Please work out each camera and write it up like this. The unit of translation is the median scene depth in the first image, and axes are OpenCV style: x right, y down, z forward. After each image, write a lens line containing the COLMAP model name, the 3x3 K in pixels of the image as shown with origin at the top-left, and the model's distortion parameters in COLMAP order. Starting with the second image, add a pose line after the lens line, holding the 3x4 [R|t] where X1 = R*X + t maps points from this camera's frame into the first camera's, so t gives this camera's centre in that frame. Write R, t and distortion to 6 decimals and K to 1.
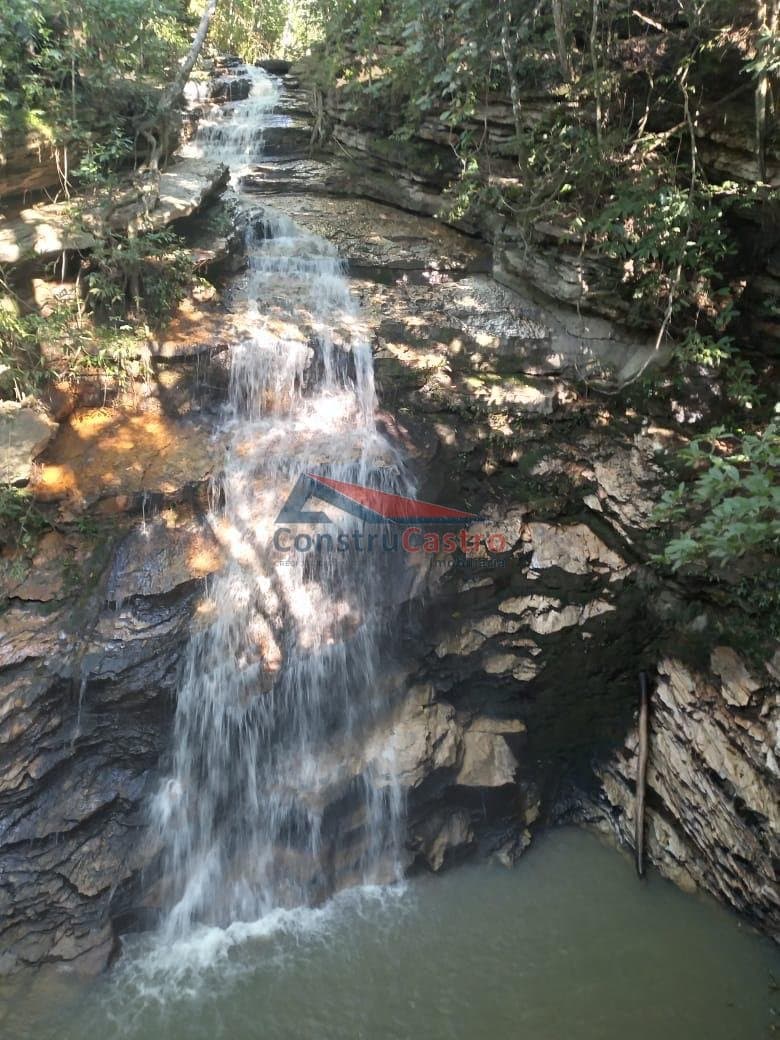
lens RADIAL K [[775.6, 0, 390.0], [0, 775.6, 520.0], [0, 0, 1]] dist [0.092654, -0.126075]
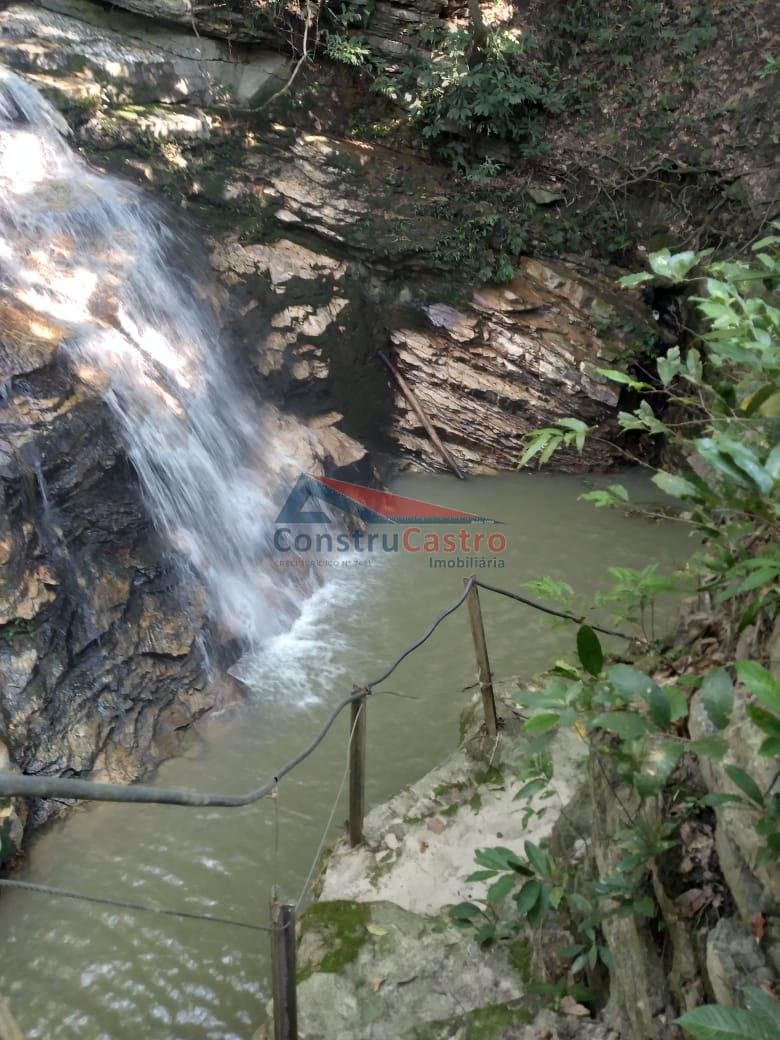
lens RADIAL K [[785.6, 0, 390.0], [0, 785.6, 520.0], [0, 0, 1]] dist [-0.047761, 0.001851]
pose [[0.720129, -0.403144, 0.564702, -0.454340], [0.258298, 0.911147, 0.321082, 0.056668], [-0.643969, -0.085359, 0.760275, 0.083632]]
